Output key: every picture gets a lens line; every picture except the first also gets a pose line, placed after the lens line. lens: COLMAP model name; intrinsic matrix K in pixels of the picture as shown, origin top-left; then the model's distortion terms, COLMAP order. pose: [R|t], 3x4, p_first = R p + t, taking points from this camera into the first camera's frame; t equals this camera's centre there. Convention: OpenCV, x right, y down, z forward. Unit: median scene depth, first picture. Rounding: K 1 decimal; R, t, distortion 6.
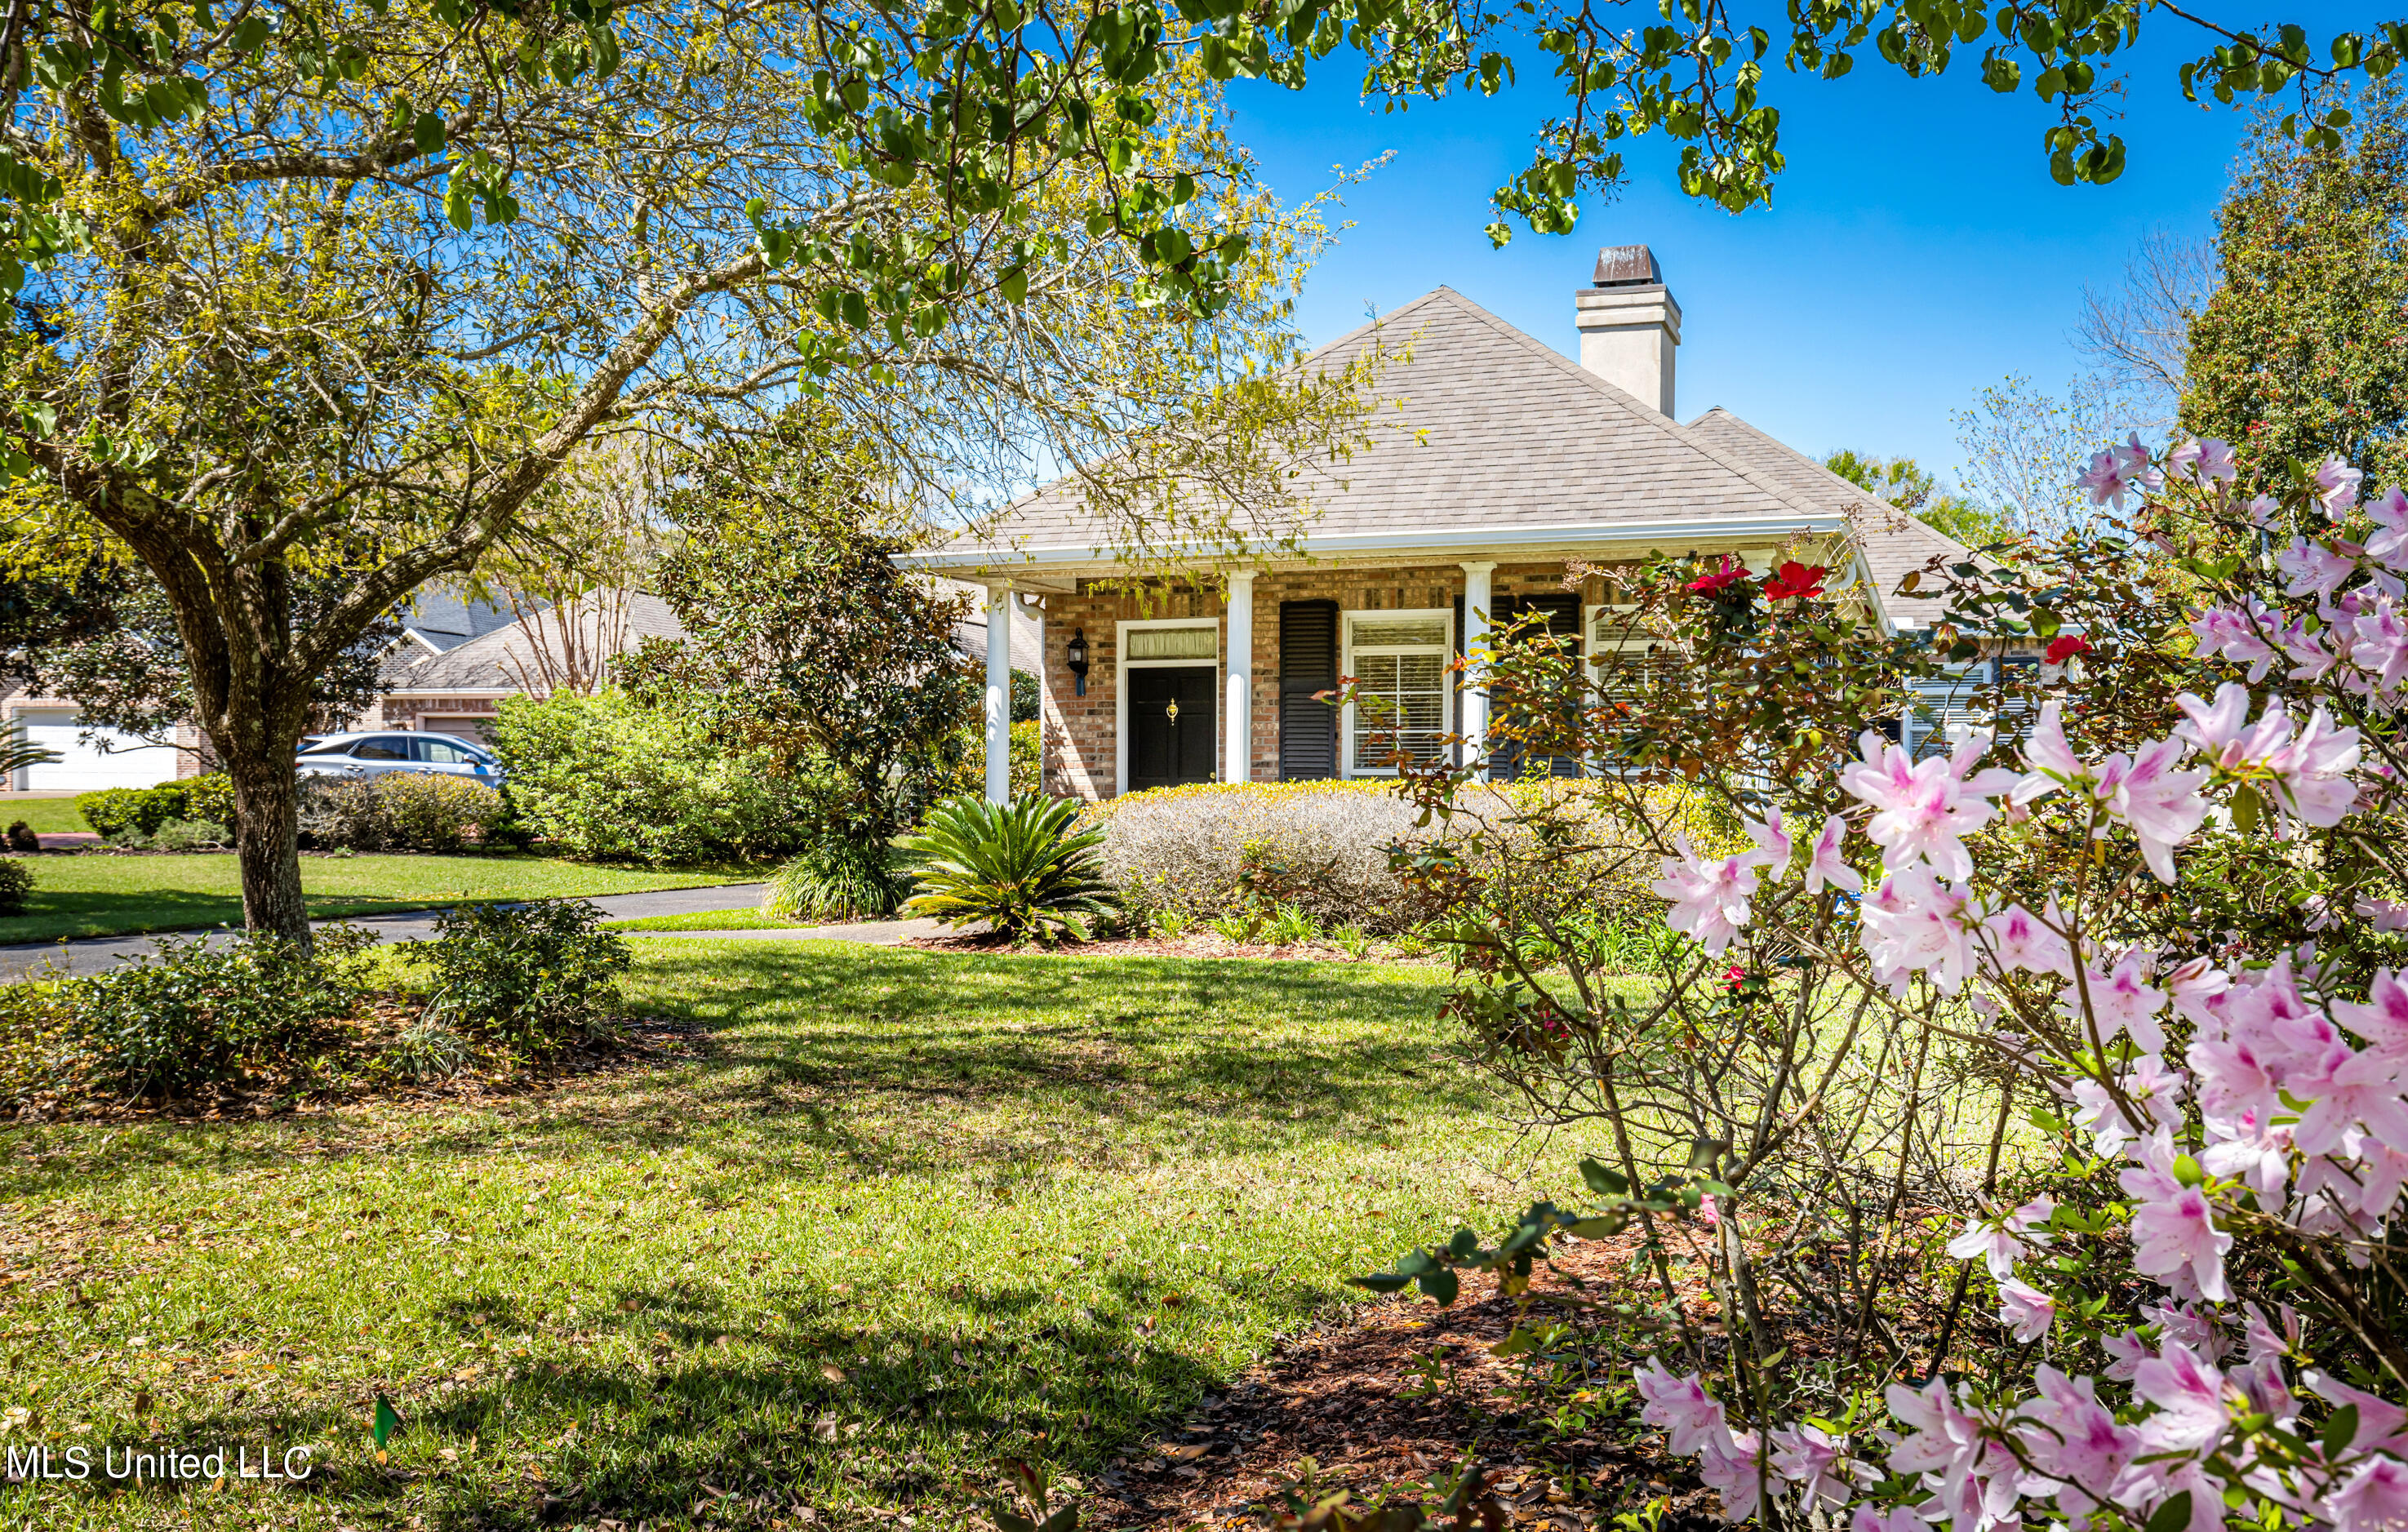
lens RADIAL K [[2098.9, 0, 1192.9], [0, 2098.9, 819.1], [0, 0, 1]] dist [0.004562, 0.004704]
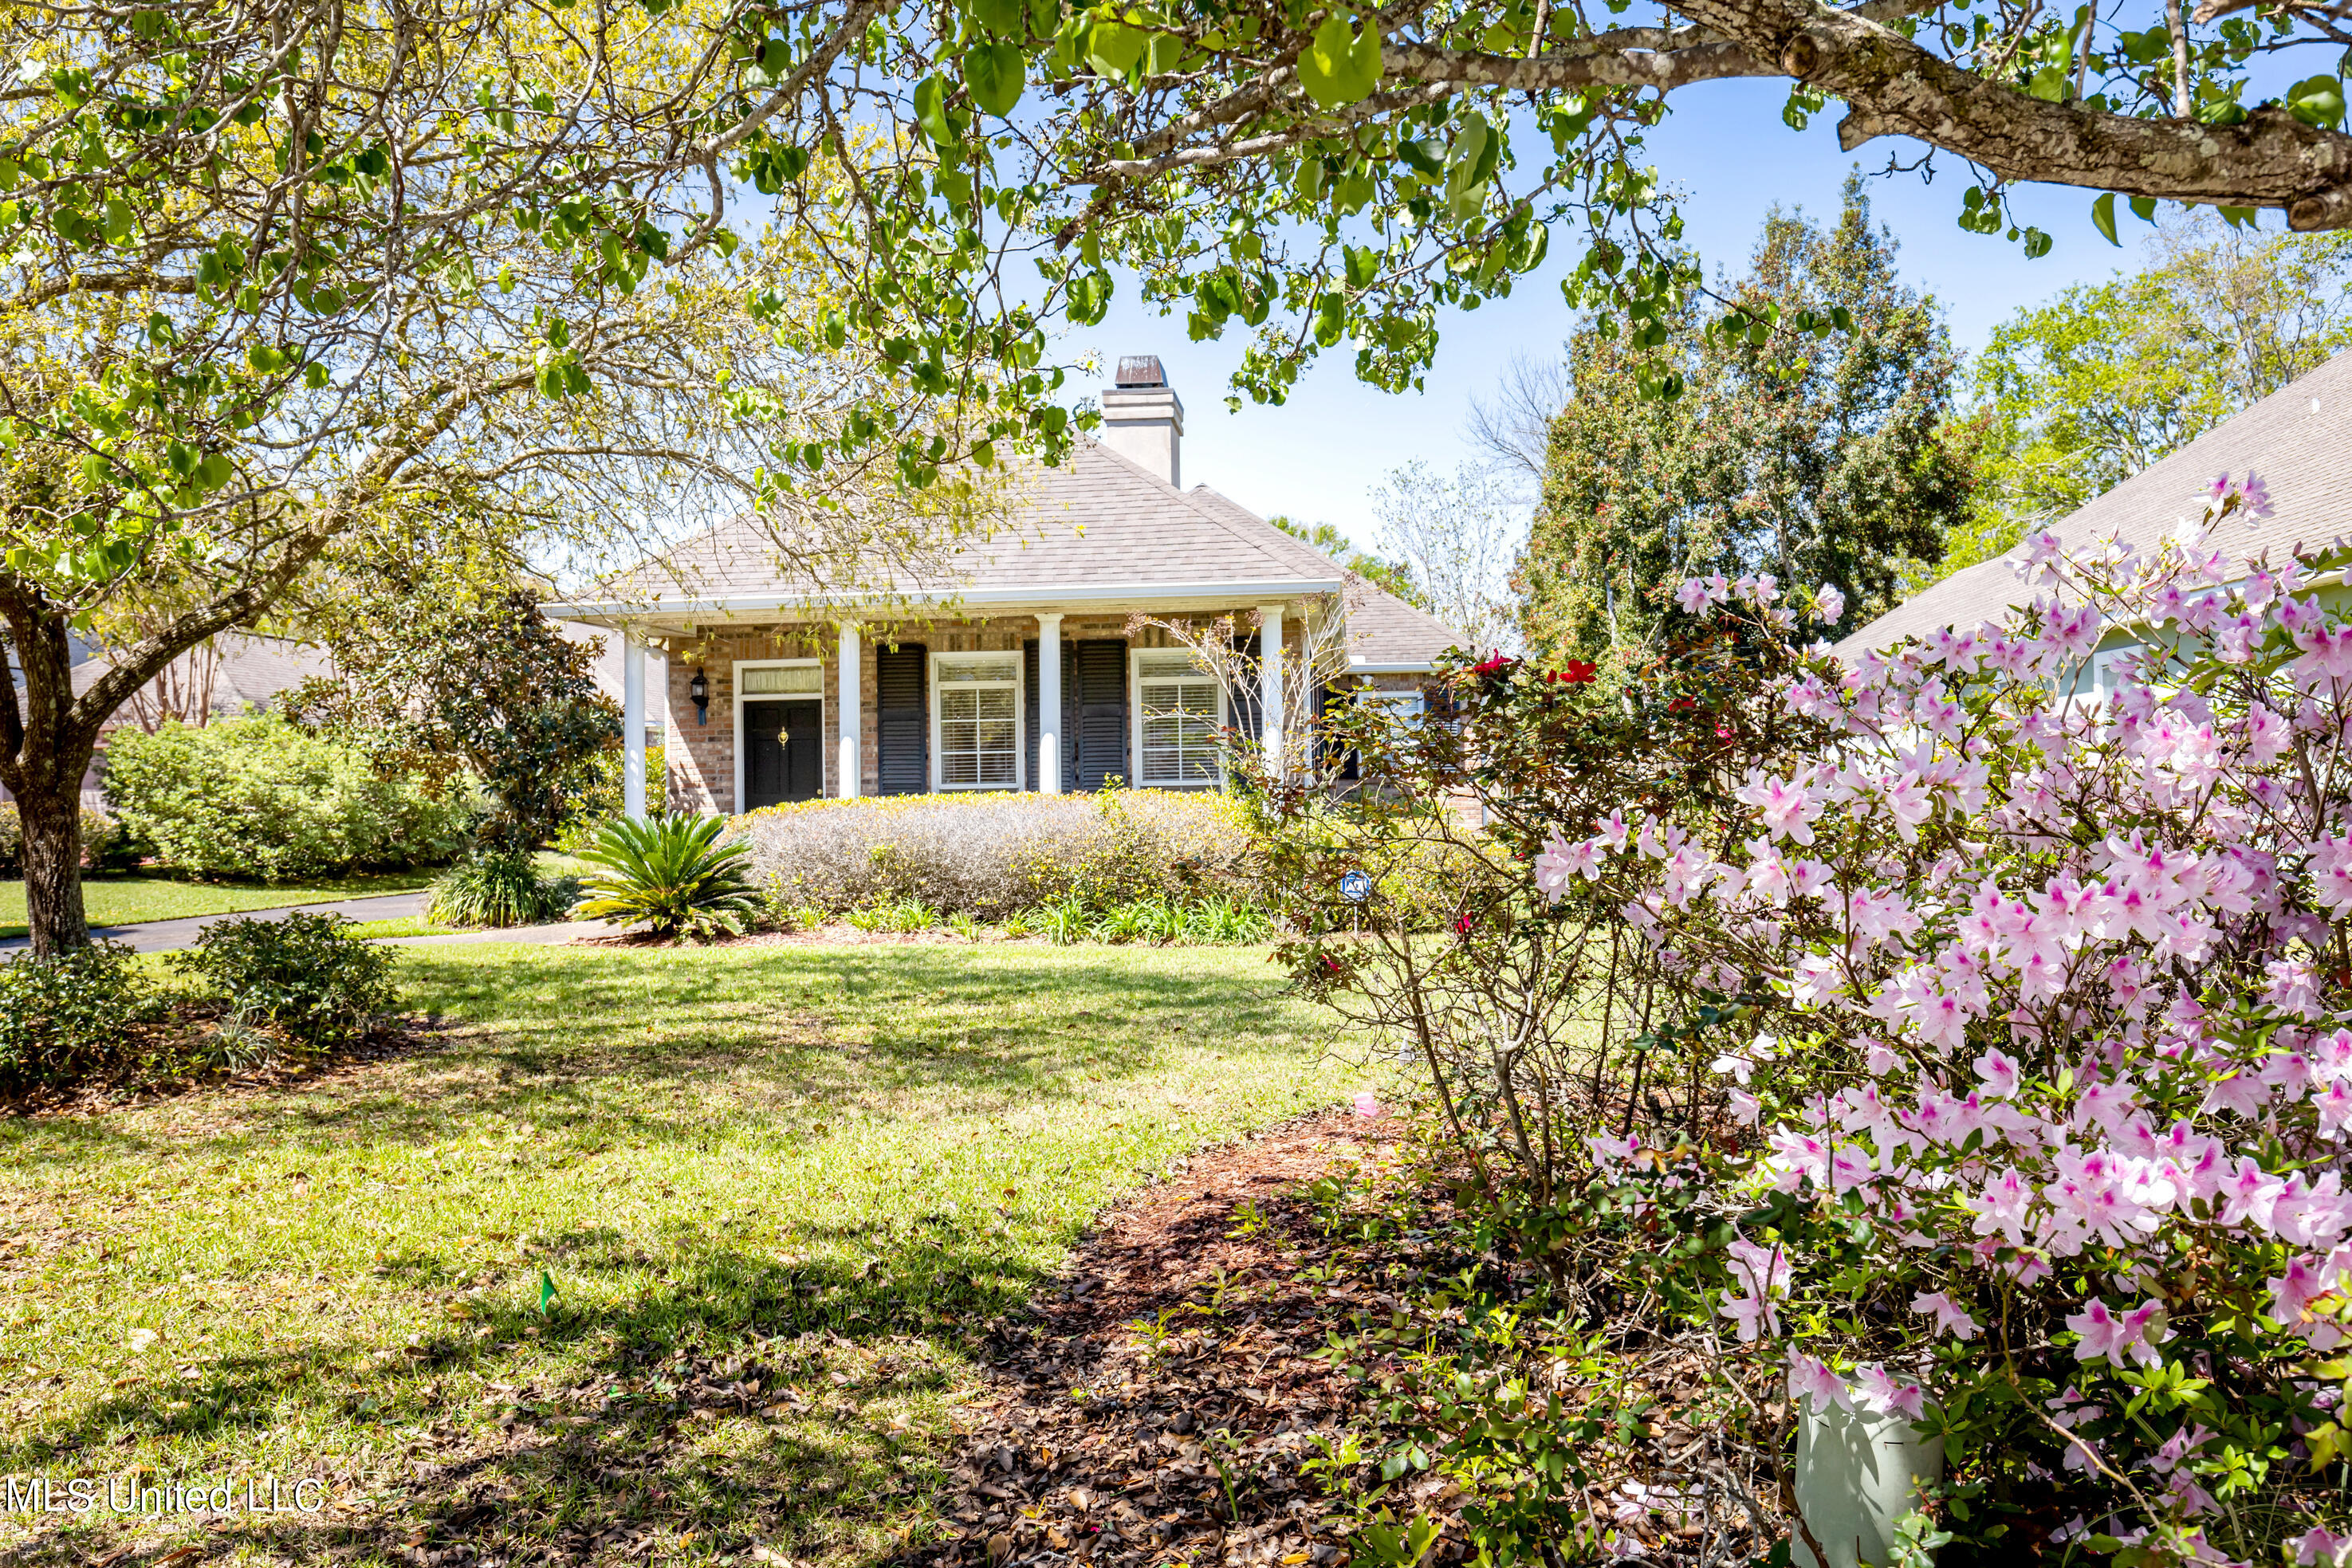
lens RADIAL K [[1820.2, 0, 1157.1], [0, 1820.2, 741.7], [0, 0, 1]] dist [-0.002167, 0.006520]
pose [[0.972477, -0.011703, 0.232703, -0.045278], [0.022364, 0.998815, -0.043227, -0.000634], [-0.231921, 0.047241, 0.971587, -0.037300]]
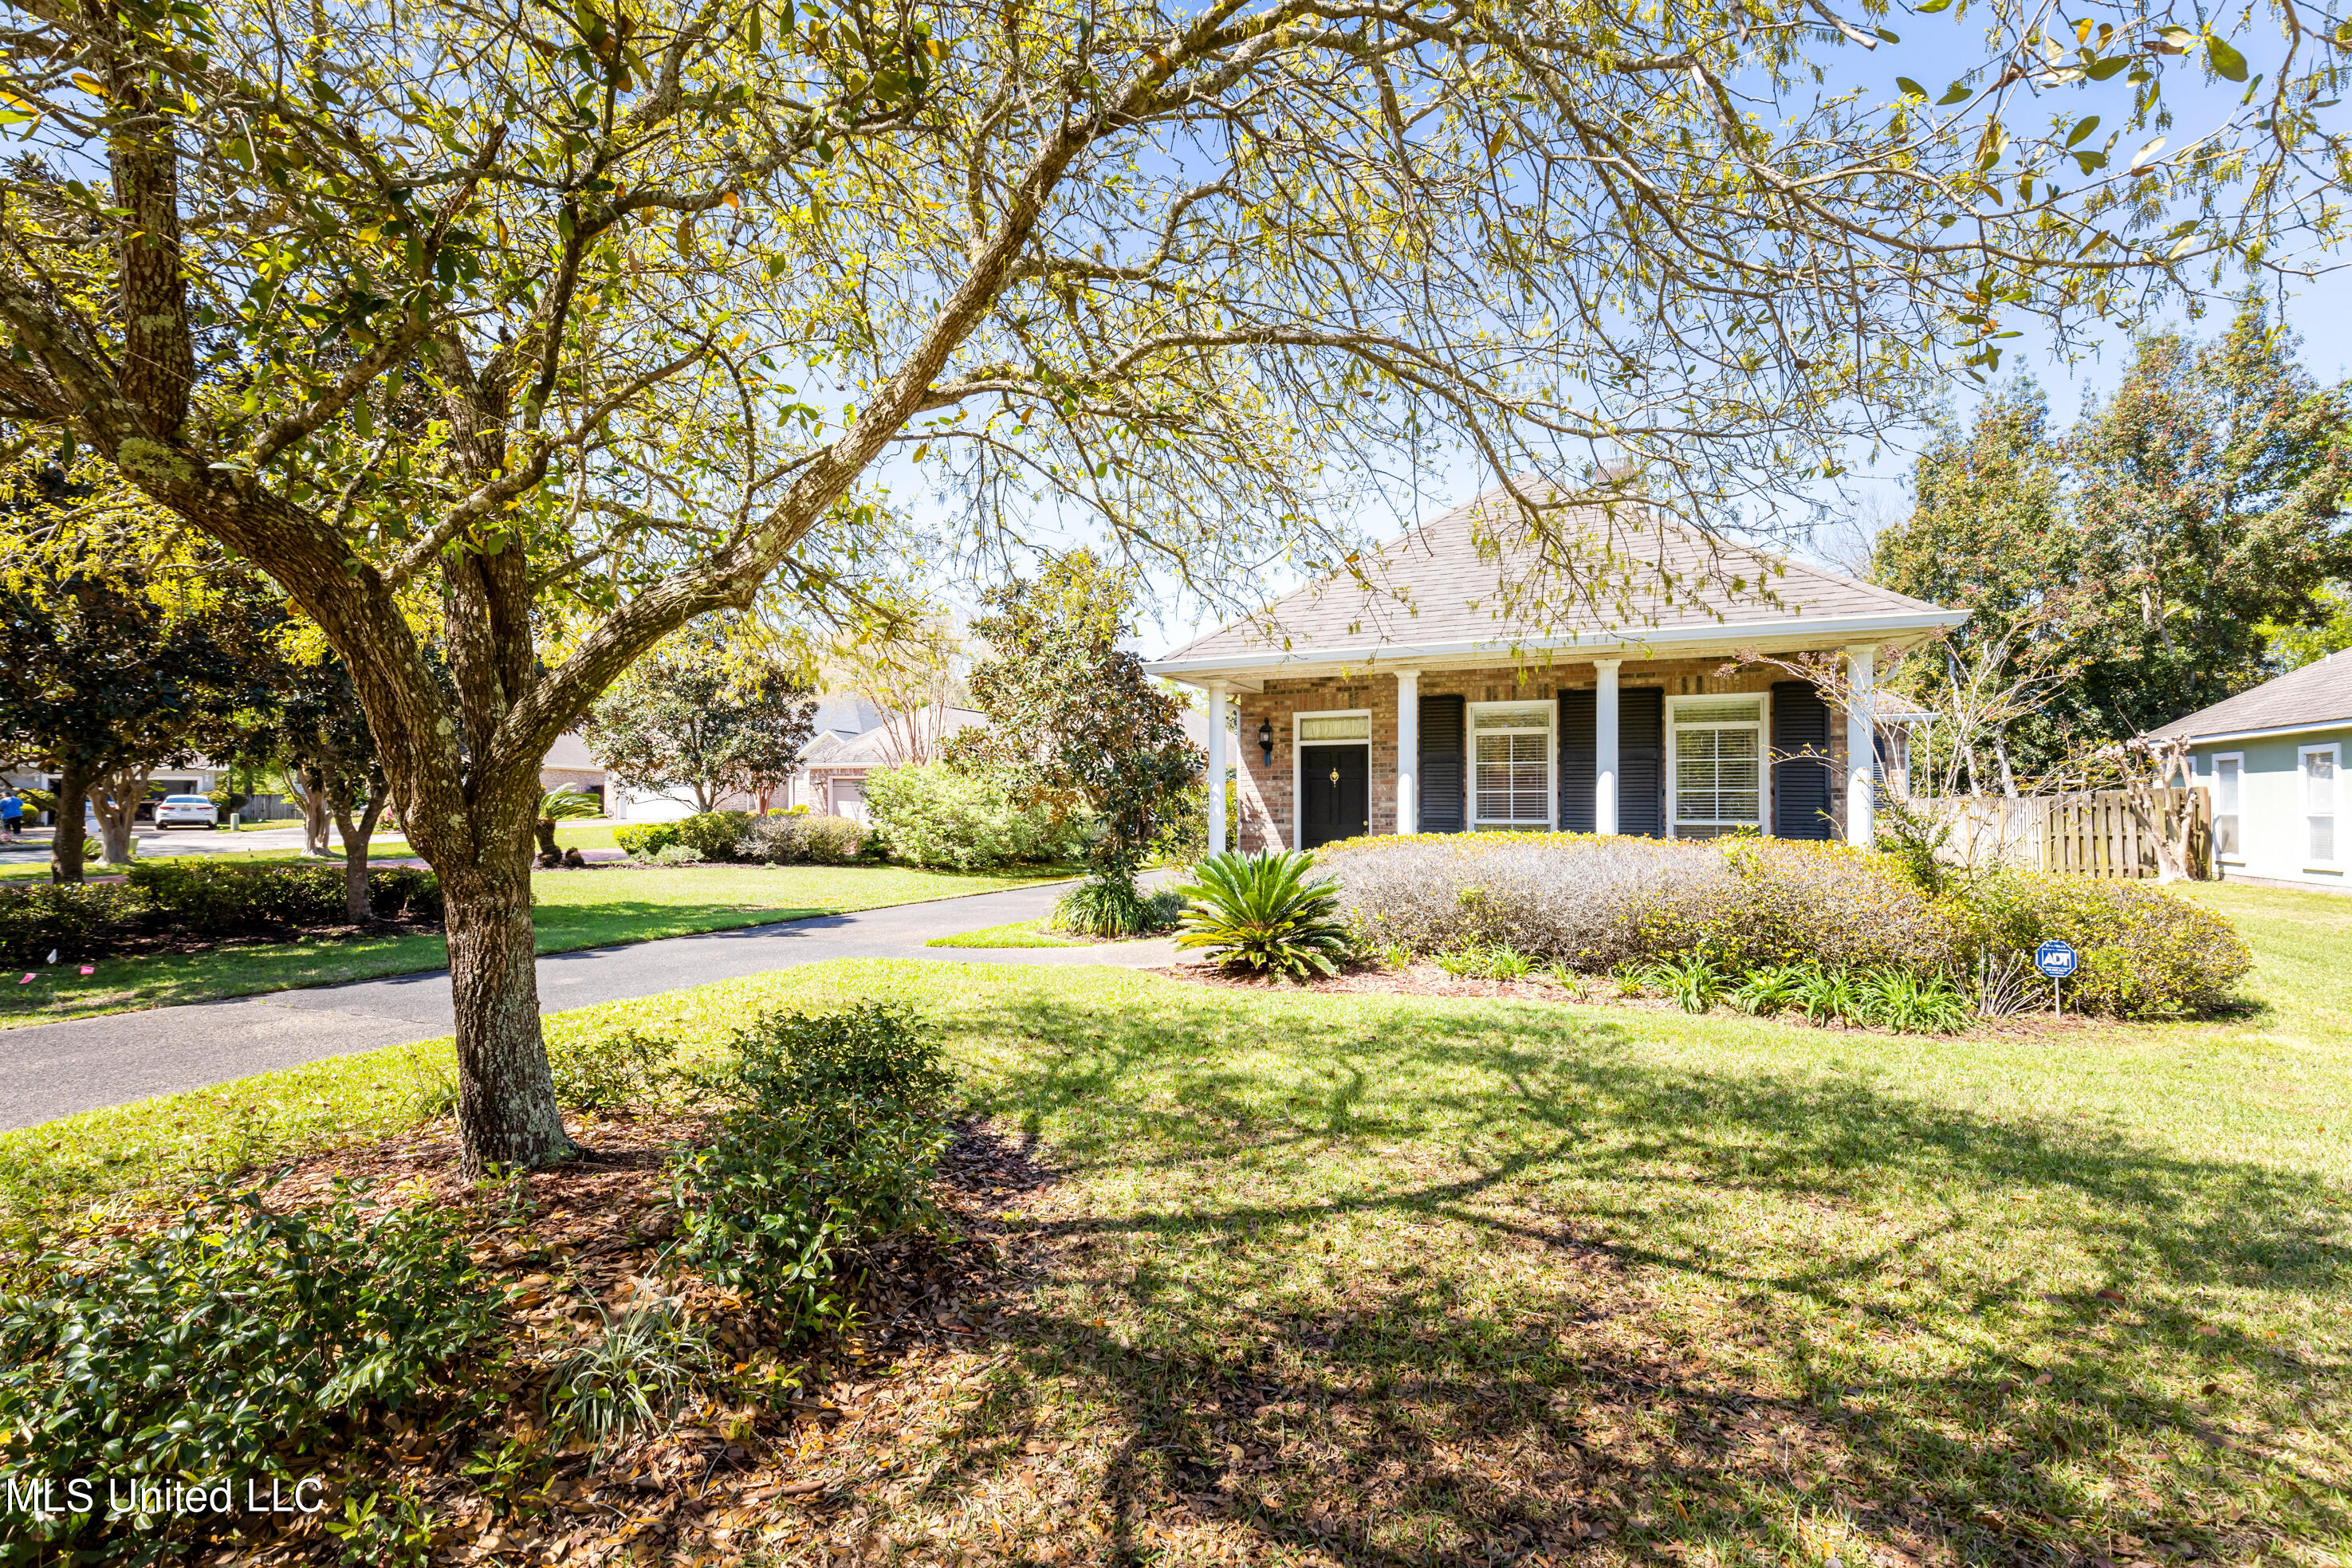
lens RADIAL K [[1069.9, 0, 1160.6], [0, 1069.9, 795.4], [0, 0, 1]] dist [-0.000290, -0.000219]
pose [[0.997974, -0.003167, -0.063539, -0.083117], [0.001306, 0.999569, -0.029315, -0.019628], [0.063605, 0.029173, 0.997549, 0.300706]]
